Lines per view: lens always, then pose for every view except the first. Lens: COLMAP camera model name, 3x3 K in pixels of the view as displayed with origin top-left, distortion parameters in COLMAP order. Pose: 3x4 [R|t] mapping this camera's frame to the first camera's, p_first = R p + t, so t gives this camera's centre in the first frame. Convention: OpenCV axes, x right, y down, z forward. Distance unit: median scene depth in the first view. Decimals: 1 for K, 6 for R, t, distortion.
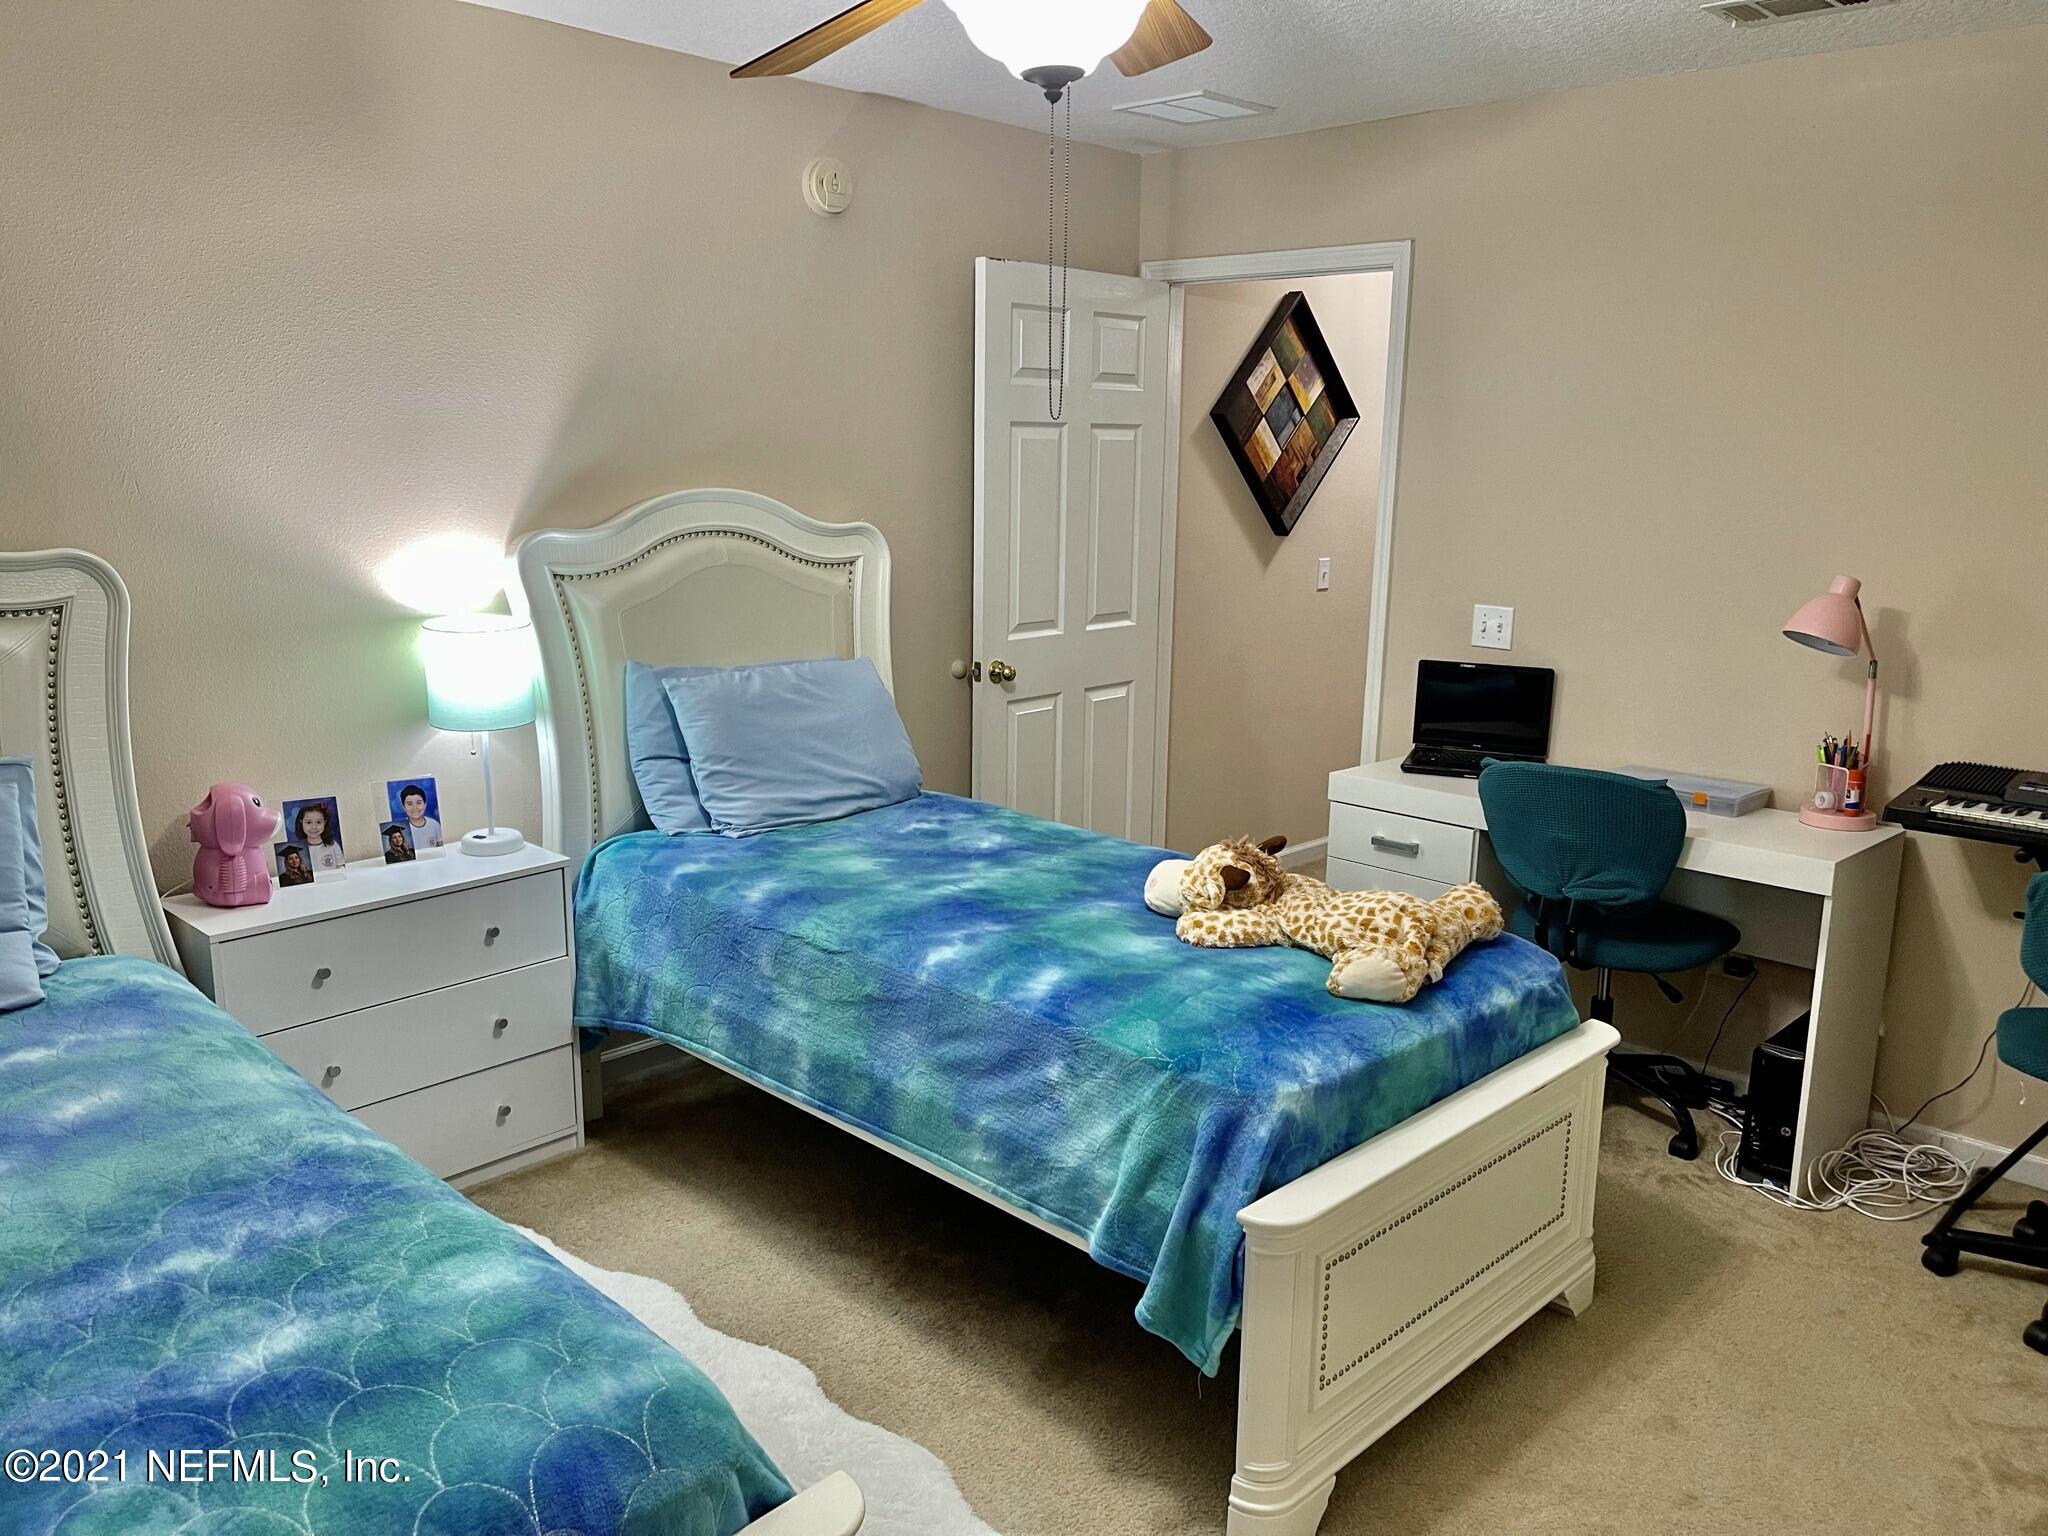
lens RADIAL K [[1544.5, 0, 1022.9], [0, 1544.5, 764.5], [0, 0, 1]] dist [0.049503, -0.060568]
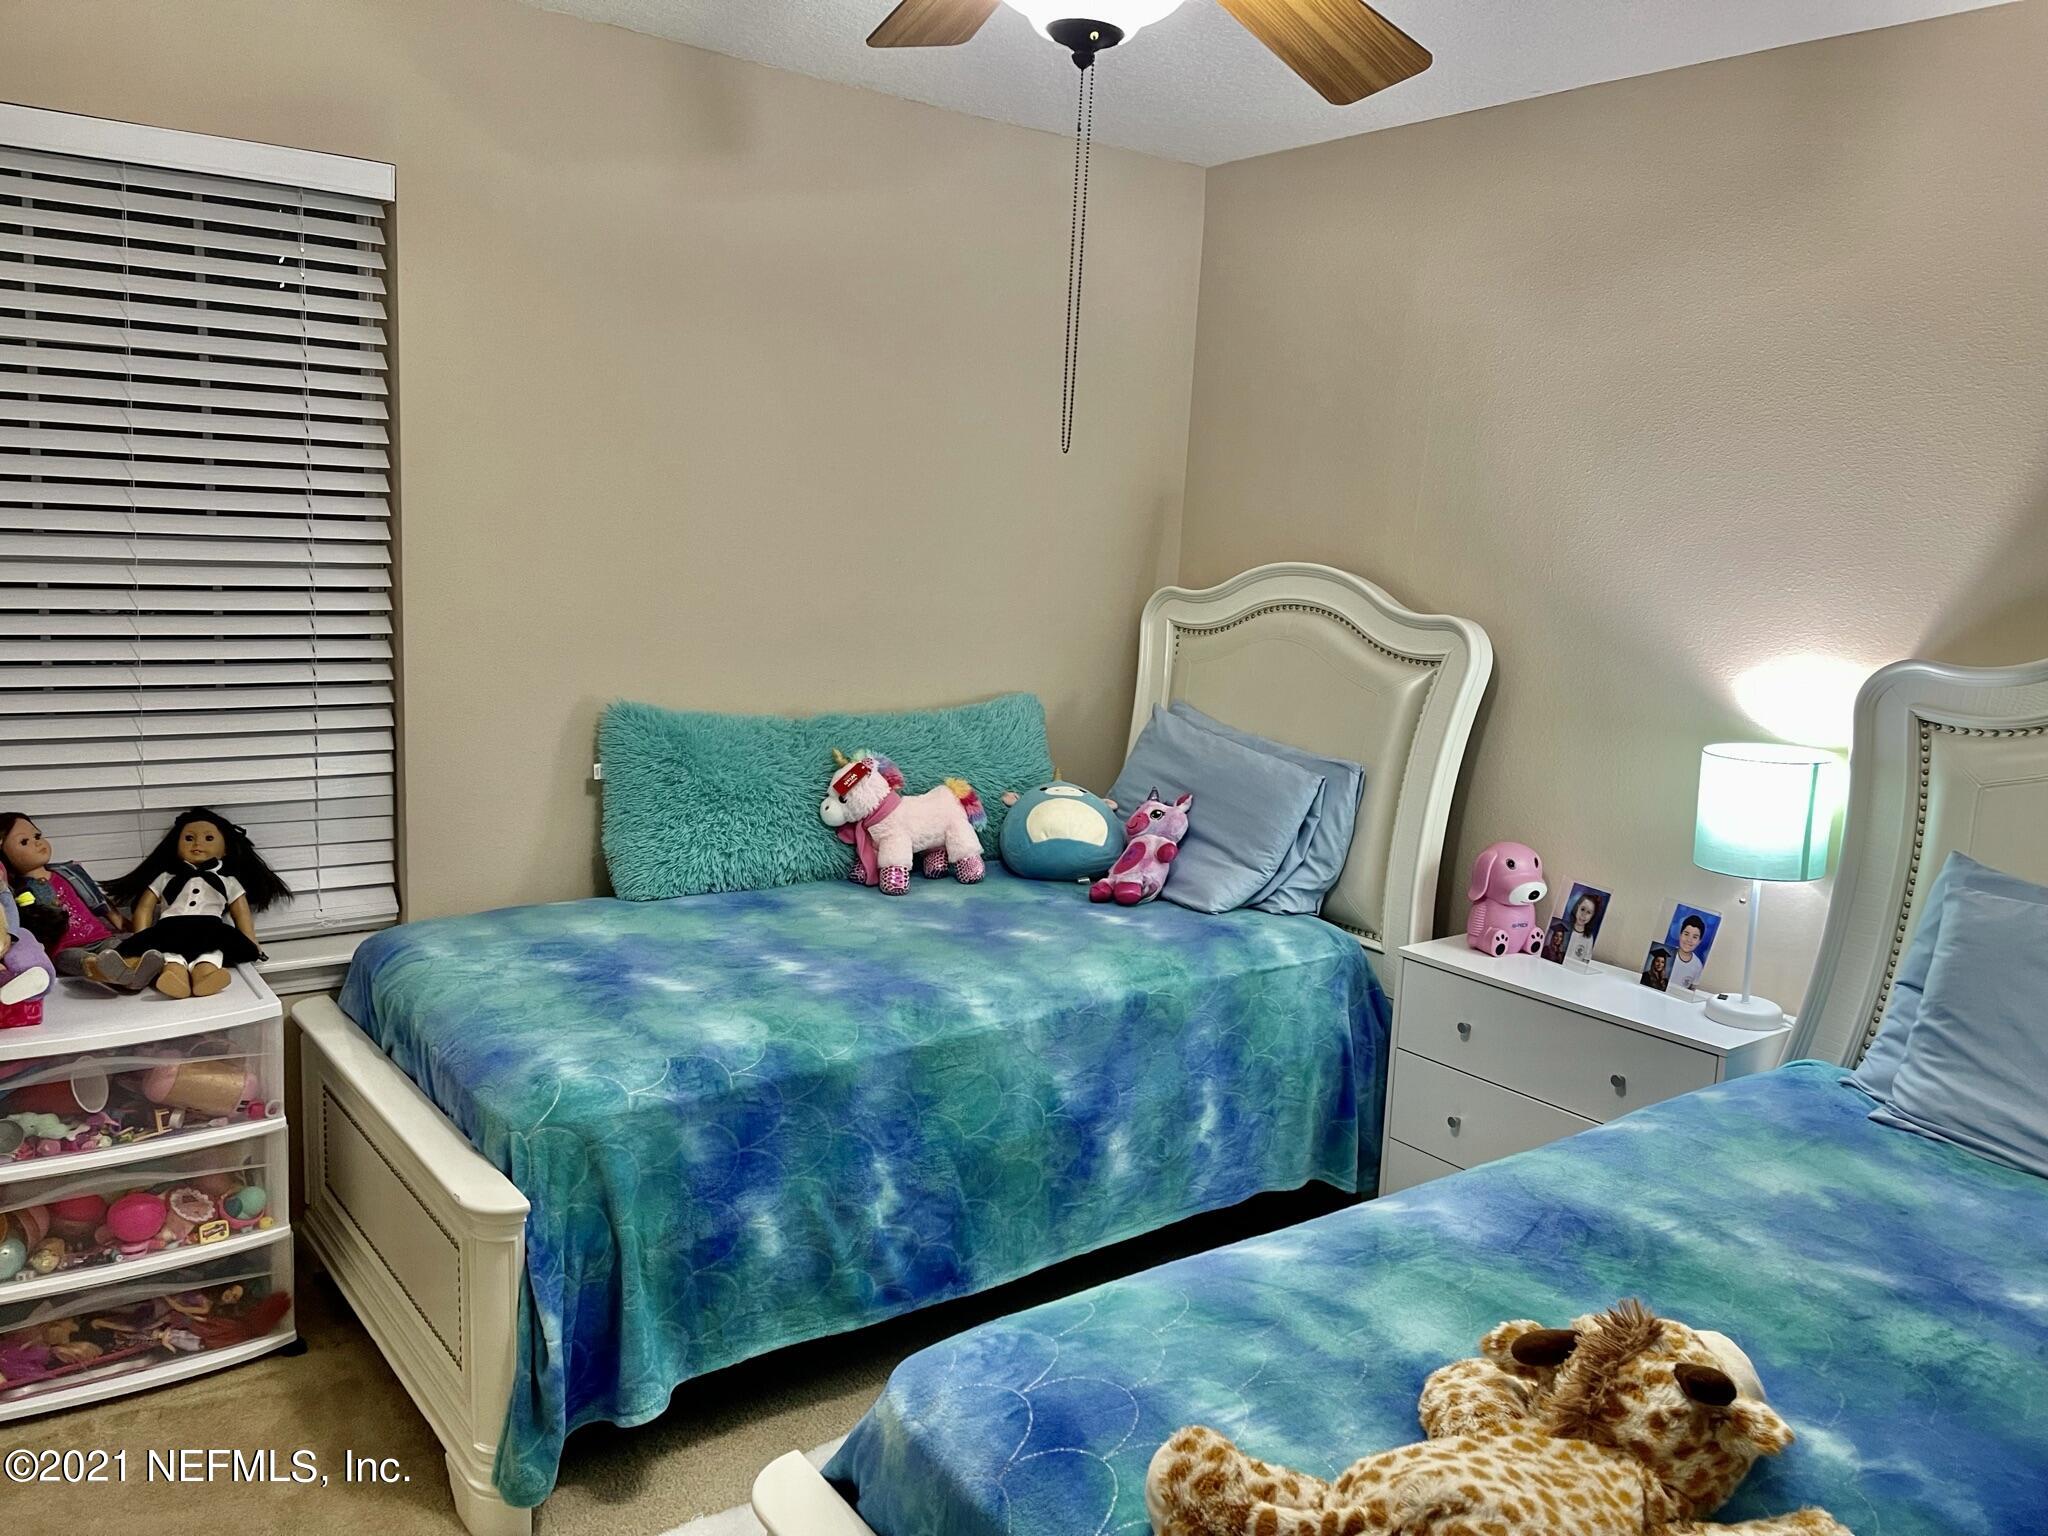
lens RADIAL K [[1544.5, 0, 1022.7], [0, 1544.5, 773.8], [0, 0, 1]] dist [0.049503, -0.060568]
pose [[-0.141147, 0.152026, -0.978246, 0.554208], [-0.260295, 0.947673, 0.184831, -0.135520], [0.955157, 0.280720, -0.094189, 0.721745]]
